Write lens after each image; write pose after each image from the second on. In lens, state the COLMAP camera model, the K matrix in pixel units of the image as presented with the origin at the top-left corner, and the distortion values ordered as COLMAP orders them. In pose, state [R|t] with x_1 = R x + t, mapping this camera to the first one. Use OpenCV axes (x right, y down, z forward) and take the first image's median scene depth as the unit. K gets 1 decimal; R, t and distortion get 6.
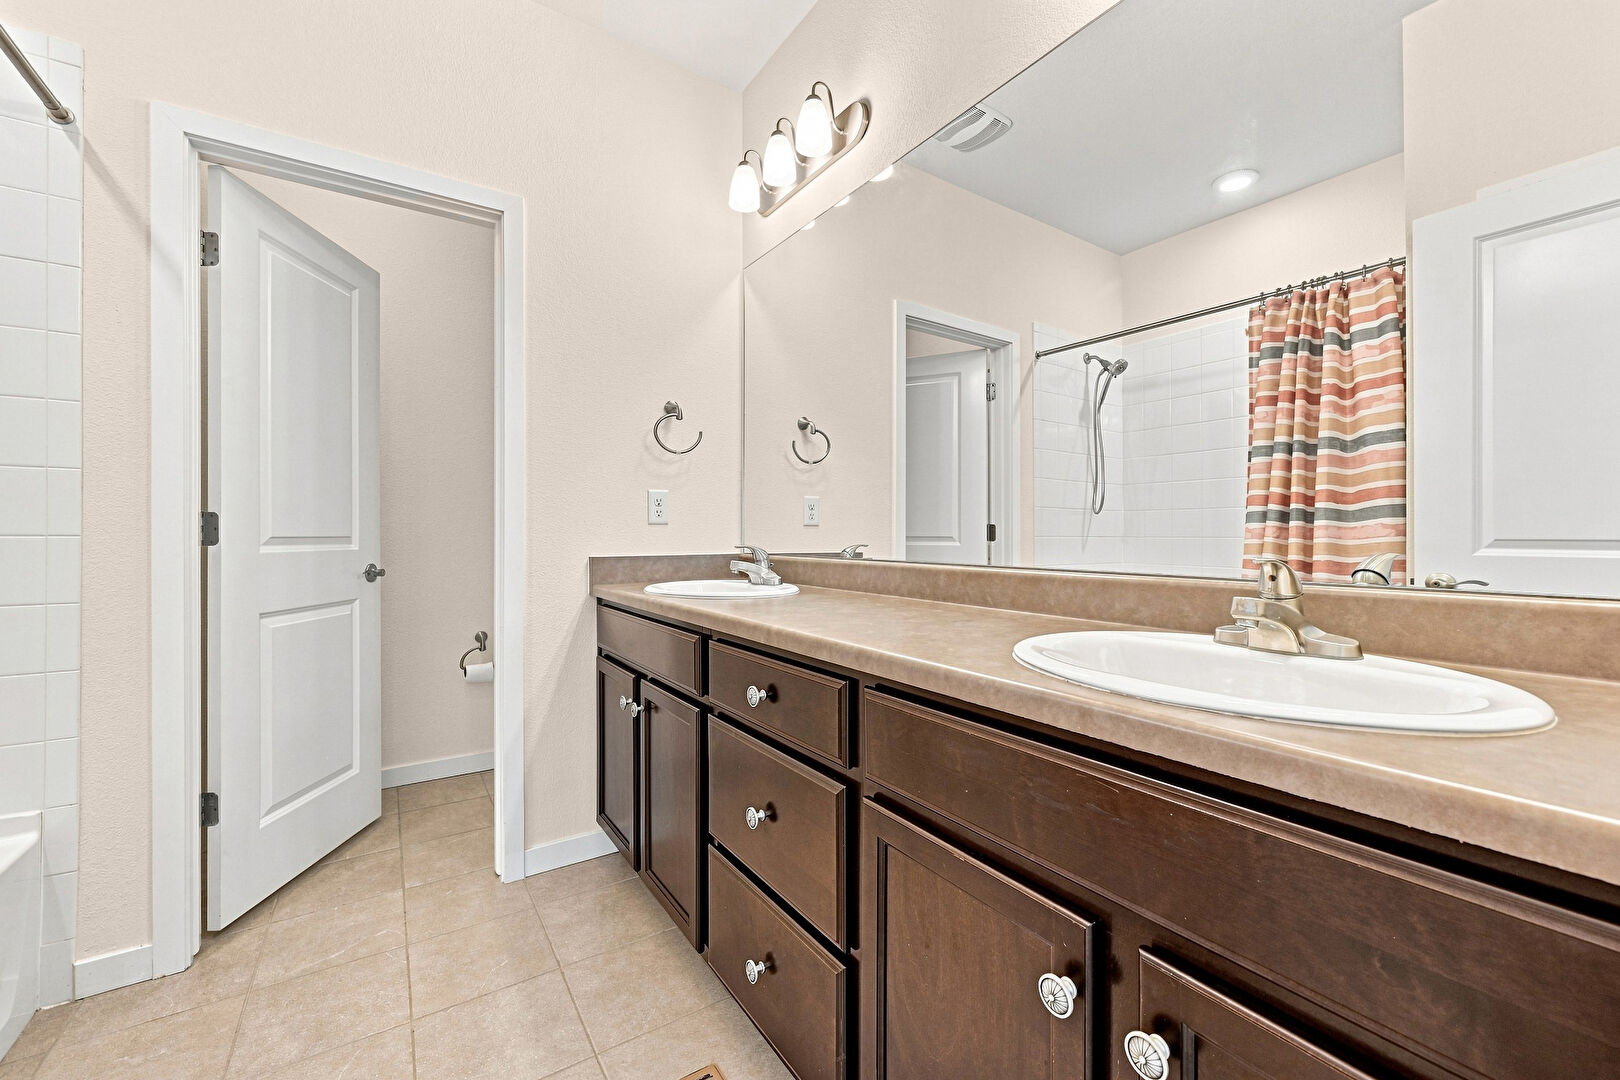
lens RADIAL K [[649.4, 0, 810.1], [0, 649.4, 533.2], [0, 0, 1]] dist [-0.004098, -0.000388]
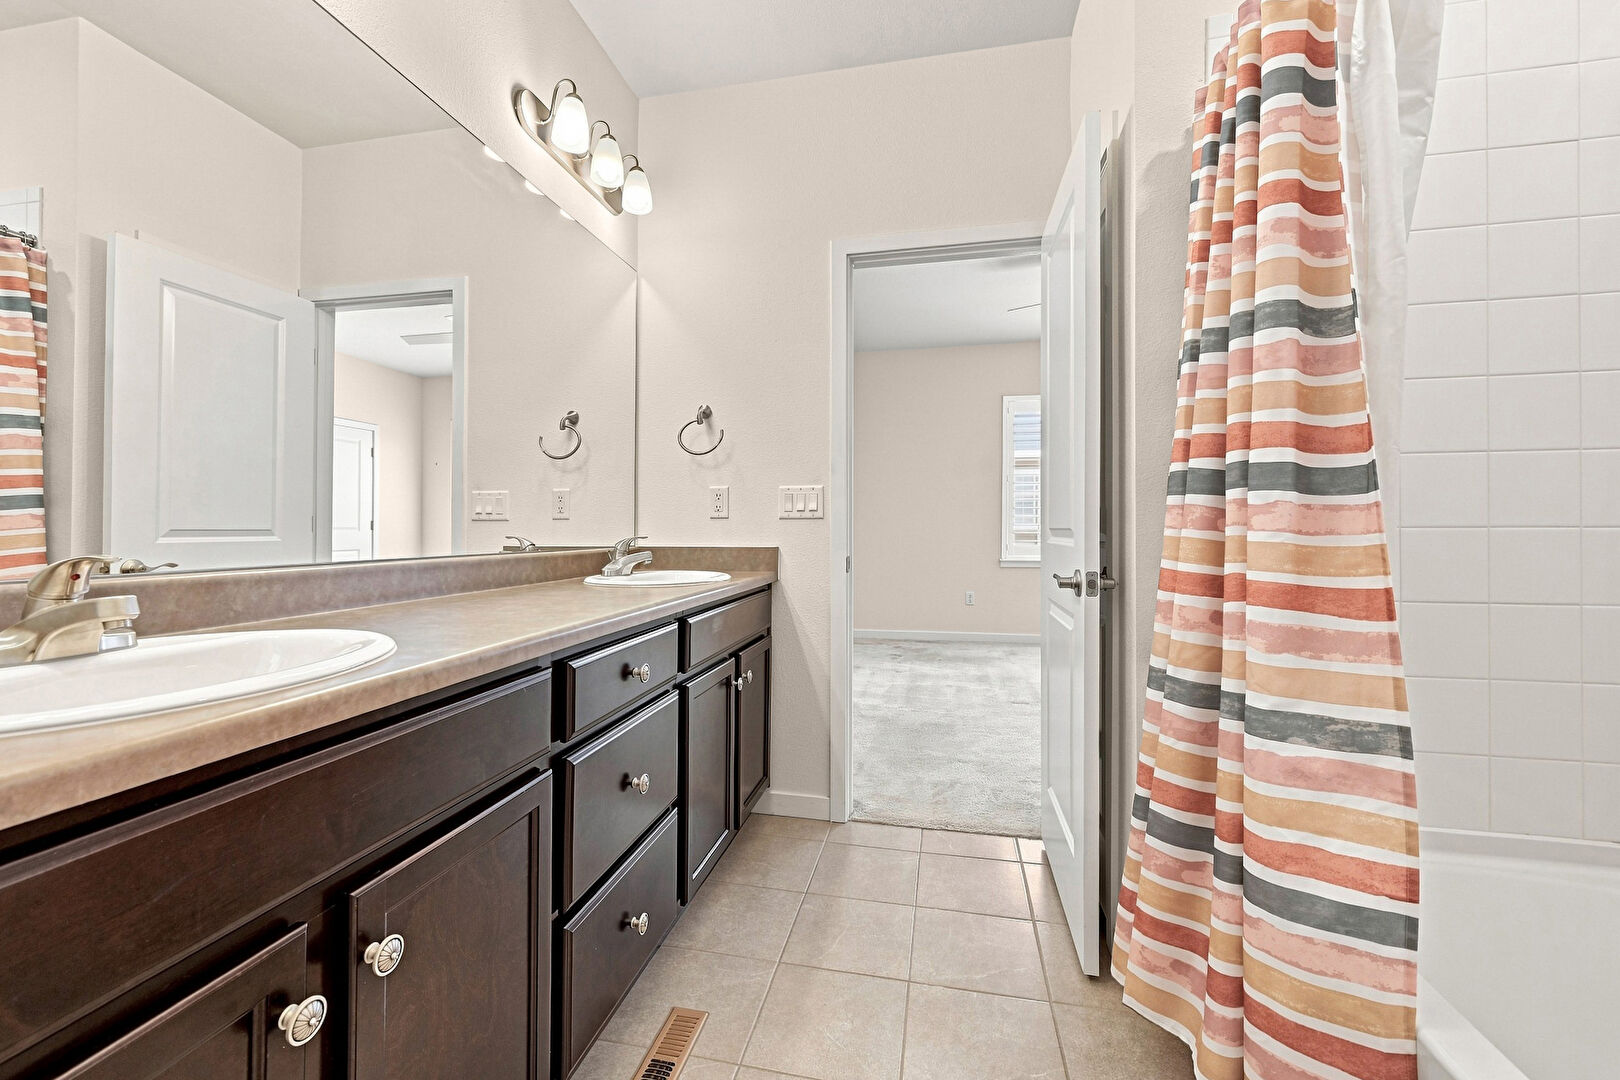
lens RADIAL K [[659.5, 0, 788.7], [0, 659.5, 536.1], [0, 0, 1]] dist [0.000844, 0.000010]
pose [[-0.695093, -0.012818, 0.718805, -0.766169], [-0.009379, 0.999918, 0.008761, -0.000754], [-0.718859, -0.000652, -0.695156, 1.130332]]
